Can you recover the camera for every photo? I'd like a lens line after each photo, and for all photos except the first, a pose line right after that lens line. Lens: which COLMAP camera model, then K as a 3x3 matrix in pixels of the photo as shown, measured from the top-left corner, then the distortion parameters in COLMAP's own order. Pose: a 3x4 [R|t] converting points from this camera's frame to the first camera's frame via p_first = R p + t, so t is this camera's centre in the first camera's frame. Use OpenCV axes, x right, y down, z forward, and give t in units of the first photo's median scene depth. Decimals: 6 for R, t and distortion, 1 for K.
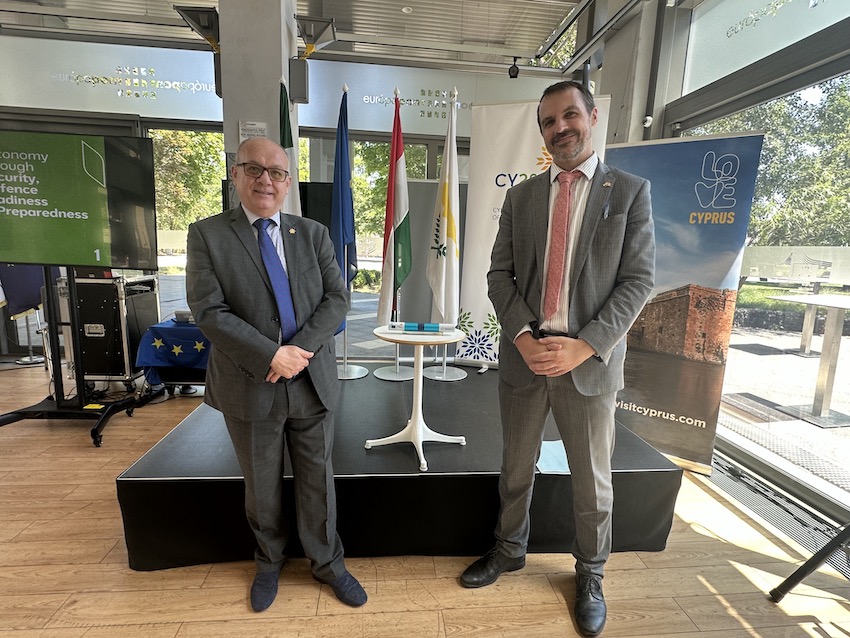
lens RADIAL K [[445.1, 0, 425.3], [0, 445.1, 315.6], [0, 0, 1]] dist [-0.002677, 0.000213]
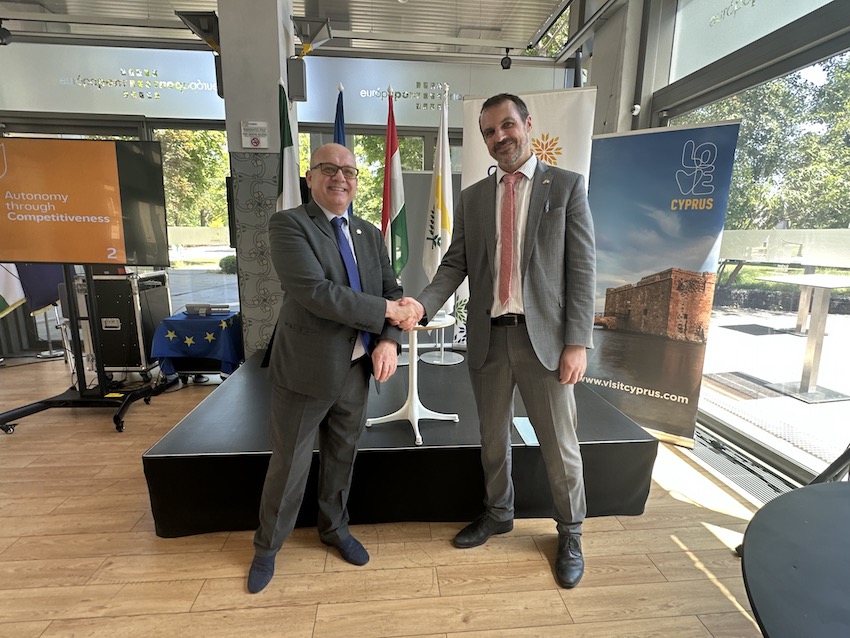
lens RADIAL K [[445.1, 0, 425.0], [0, 445.1, 314.4], [0, 0, 1]] dist [-0.002677, 0.000213]
pose [[0.999671, -0.021437, -0.014086, 0.020735], [0.021772, 0.999474, 0.024051, 0.000917], [0.013563, -0.024349, 0.999611, -0.053913]]
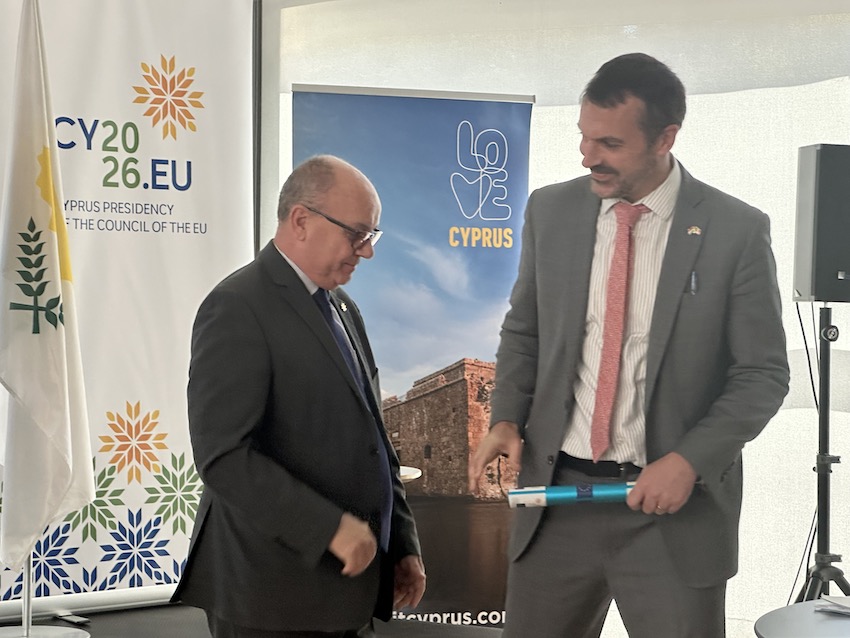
lens RADIAL K [[2156.5, 0, 418.5], [0, 2156.5, 280.3], [0, 0, 1]] dist [0.140524, 0.000000]
pose [[0.540659, -0.019289, 0.841021, -1.423572], [0.138604, 0.988117, -0.066440, 0.001116], [-0.829745, 0.152490, 0.536908, -0.319486]]
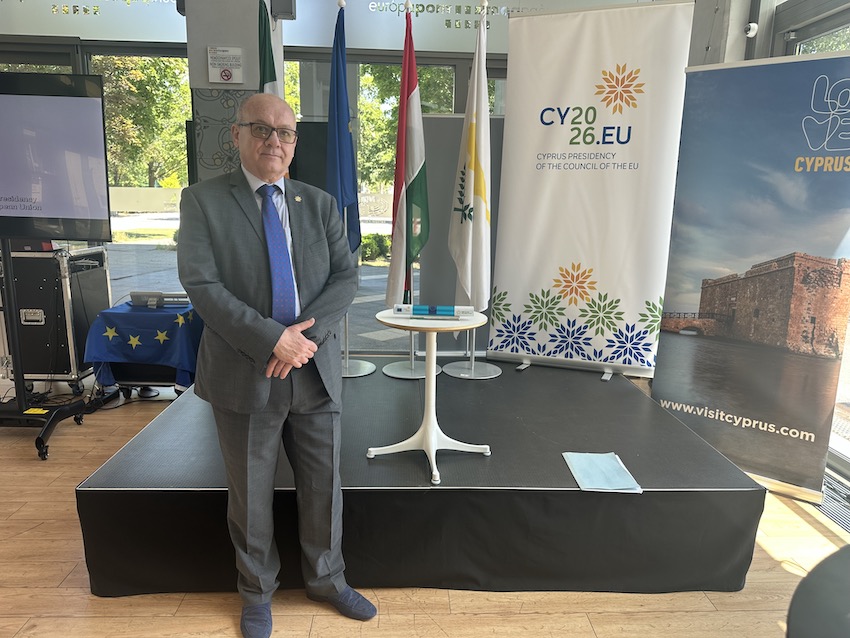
lens RADIAL K [[625.2, 0, 427.9], [0, 625.2, 310.7], [0, 0, 1]] dist [0.027271, -0.034171]
pose [[0.998296, -0.004112, -0.058214, 0.030471], [0.005461, 0.999720, 0.023037, 0.000053], [0.058103, -0.023316, 0.998038, -0.091069]]
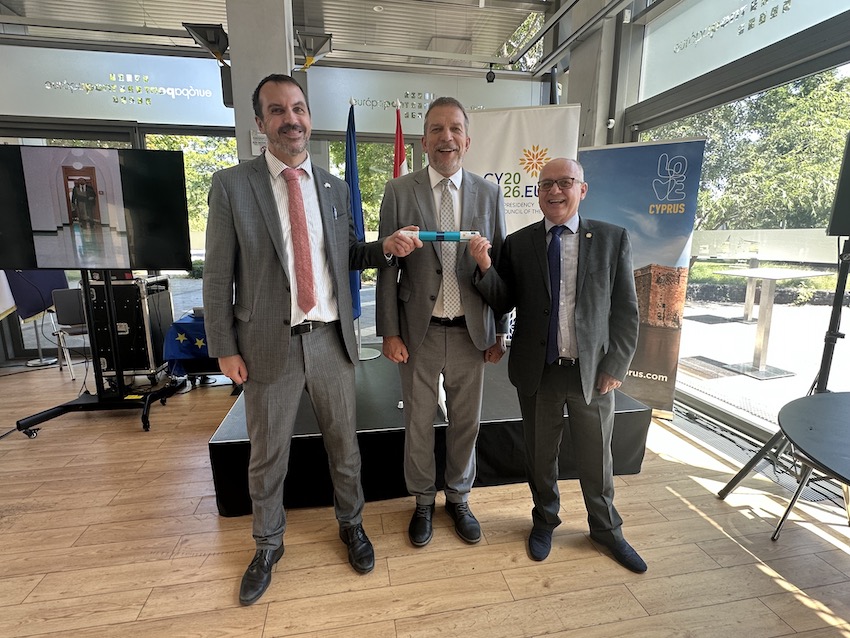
lens RADIAL K [[445.1, 0, 428.3], [0, 445.1, 316.8], [0, 0, 1]] dist [-0.002677, 0.000213]
pose [[0.995827, -0.047910, 0.077674, -0.097130], [0.045811, 0.998541, 0.028577, 0.008971], [-0.078930, -0.024899, 0.996569, -0.142892]]
